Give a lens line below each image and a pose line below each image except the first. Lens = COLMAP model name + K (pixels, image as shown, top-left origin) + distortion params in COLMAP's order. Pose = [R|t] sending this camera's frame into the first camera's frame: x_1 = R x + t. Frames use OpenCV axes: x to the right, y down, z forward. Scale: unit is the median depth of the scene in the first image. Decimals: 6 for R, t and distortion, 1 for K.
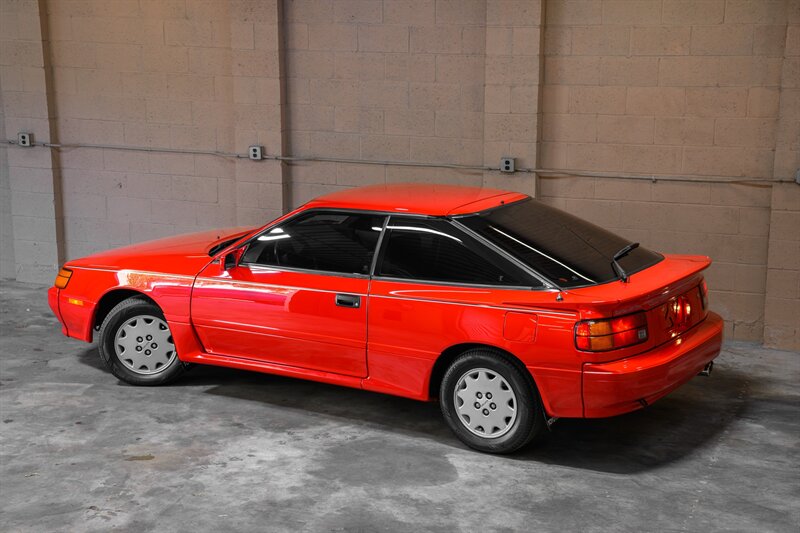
lens RADIAL K [[1498.9, 0, 405.1], [0, 1498.9, 287.1], [0, 0, 1]] dist [0.303979, 0.000000]
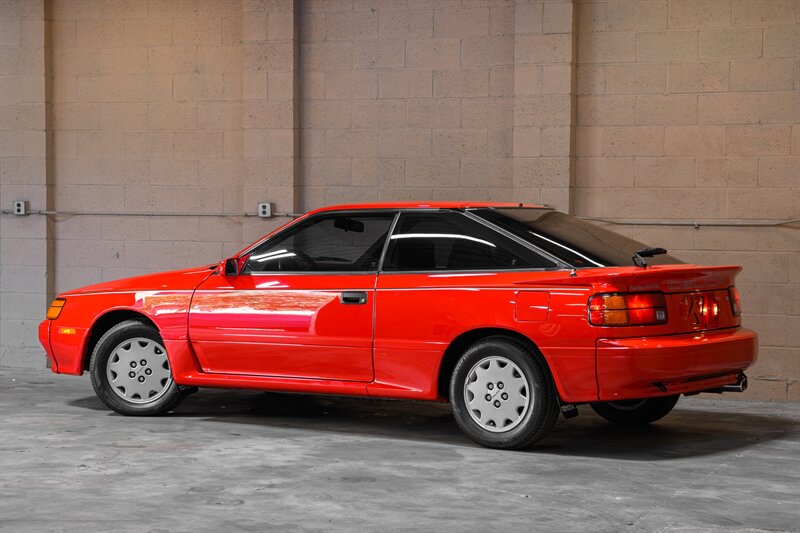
lens RADIAL K [[1945.3, 0, 396.8], [0, 1945.3, 263.8], [0, 0, 1]] dist [0.097142, 0.000000]
pose [[0.999187, 0.007697, -0.039576, 0.030773], [-0.014890, 0.982660, -0.184818, 0.177957], [0.037467, 0.185257, 0.981975, -0.168043]]
